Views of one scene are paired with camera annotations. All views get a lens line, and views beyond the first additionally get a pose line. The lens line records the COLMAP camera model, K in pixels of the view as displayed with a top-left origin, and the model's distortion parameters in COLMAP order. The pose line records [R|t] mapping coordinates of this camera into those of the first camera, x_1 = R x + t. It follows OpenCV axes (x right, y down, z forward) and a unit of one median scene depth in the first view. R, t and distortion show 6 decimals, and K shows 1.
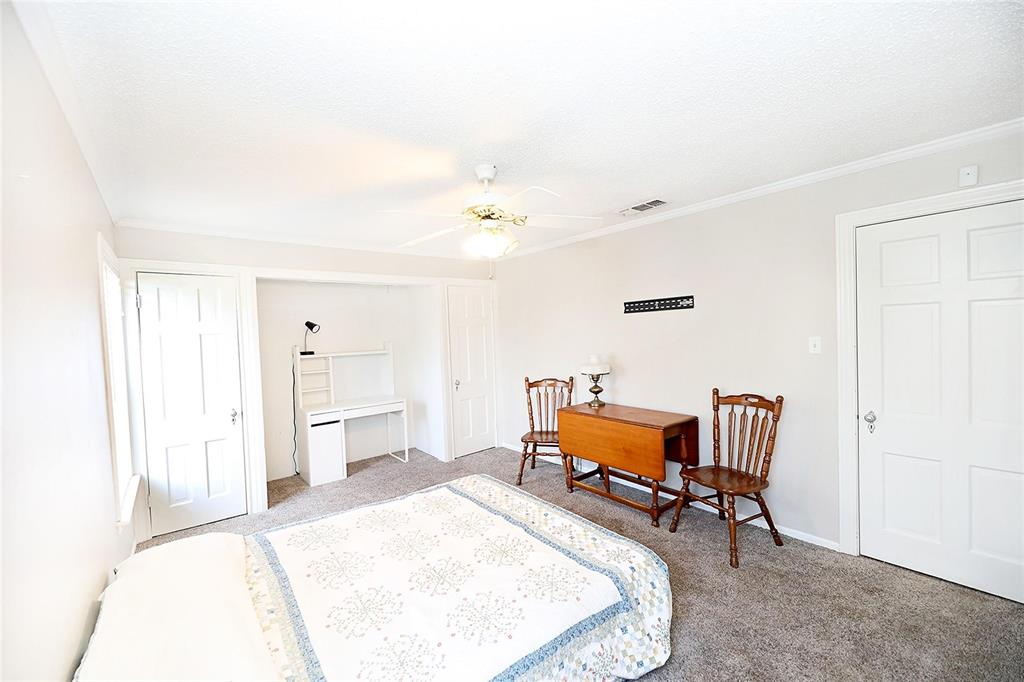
lens RADIAL K [[409.8, 0, 511.2], [0, 409.8, 342.0], [0, 0, 1]] dist [-0.002402, -0.000887]
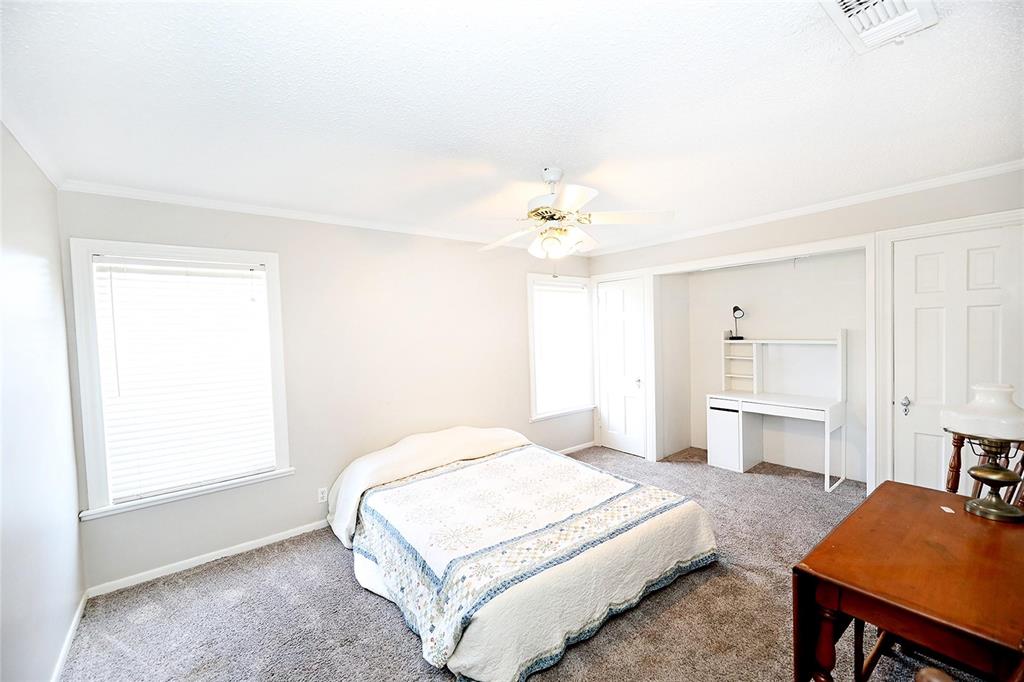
lens RADIAL K [[409.8, 0, 511.5], [0, 409.8, 341.1], [0, 0, 1]] dist [-0.002402, -0.000887]
pose [[0.000078, 0.069522, -0.997580, 0.544950], [-0.002150, 0.997578, 0.069522, -0.037008], [0.999998, 0.002139, 0.000228, 0.490444]]
